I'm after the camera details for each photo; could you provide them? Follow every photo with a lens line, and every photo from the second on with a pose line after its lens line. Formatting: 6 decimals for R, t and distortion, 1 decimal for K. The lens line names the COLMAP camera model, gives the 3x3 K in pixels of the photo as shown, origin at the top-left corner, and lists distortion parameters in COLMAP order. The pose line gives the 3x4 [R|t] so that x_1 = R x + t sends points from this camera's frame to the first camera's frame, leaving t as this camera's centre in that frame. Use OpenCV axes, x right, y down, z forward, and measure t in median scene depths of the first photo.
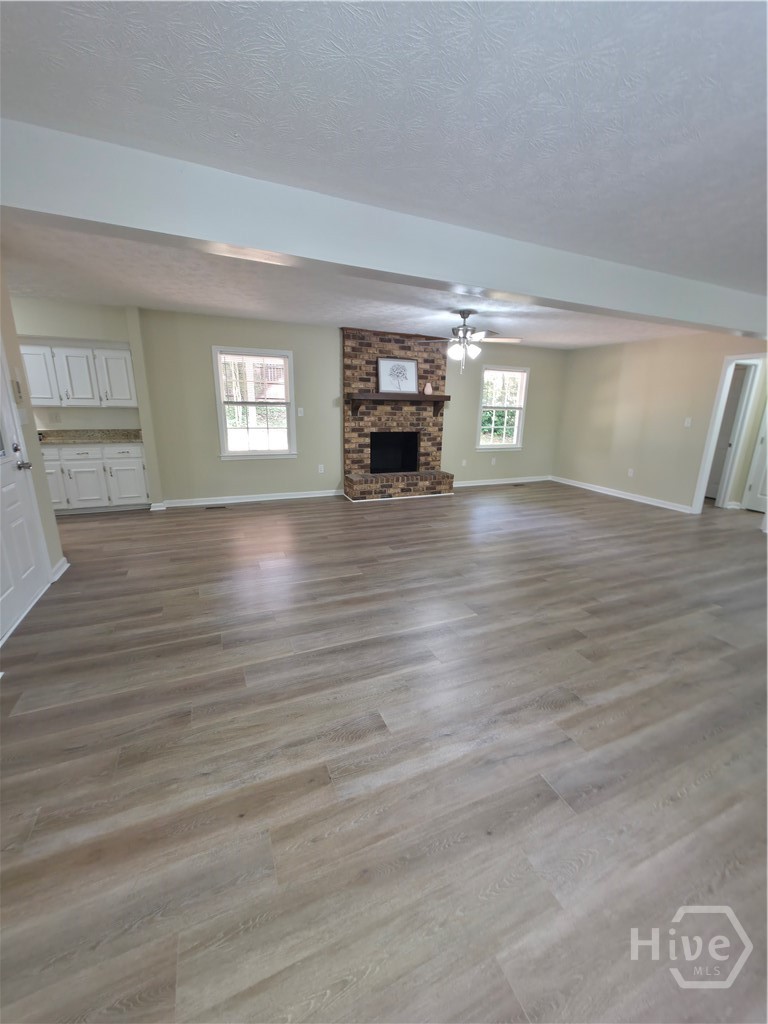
lens RADIAL K [[407.9, 0, 386.5], [0, 407.9, 514.1], [0, 0, 1]] dist [0.002550, 0.000088]
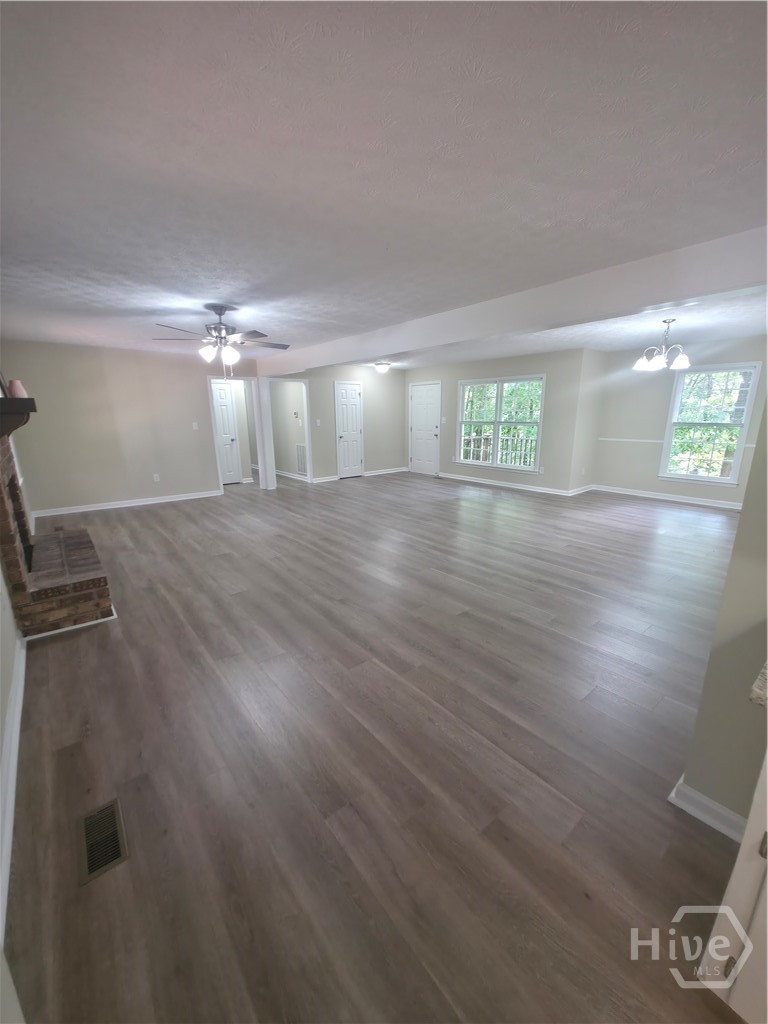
lens RADIAL K [[407.9, 0, 386.5], [0, 407.9, 514.1], [0, 0, 1]] dist [0.002550, 0.000088]
pose [[-0.269446, -0.250932, 0.929748, -0.597258], [0.254165, 0.912693, 0.319987, -0.219474], [-0.928870, 0.322529, -0.182143, 0.736326]]
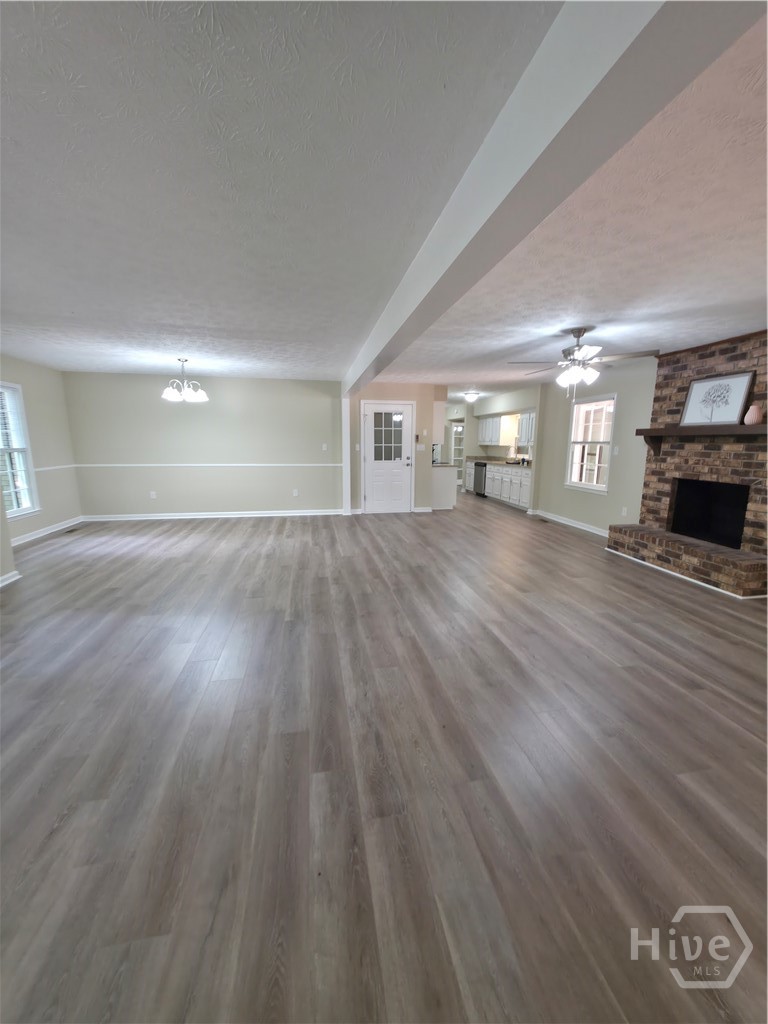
lens RADIAL K [[403.0, 0, 384.4], [0, 403.0, 514.5], [0, 0, 1]] dist [0.001603, -0.000020]
pose [[-0.226879, 0.153640, -0.961728, 0.861733], [-0.264749, 0.940564, 0.212715, -0.159696], [0.937248, 0.302877, -0.172718, 0.670183]]
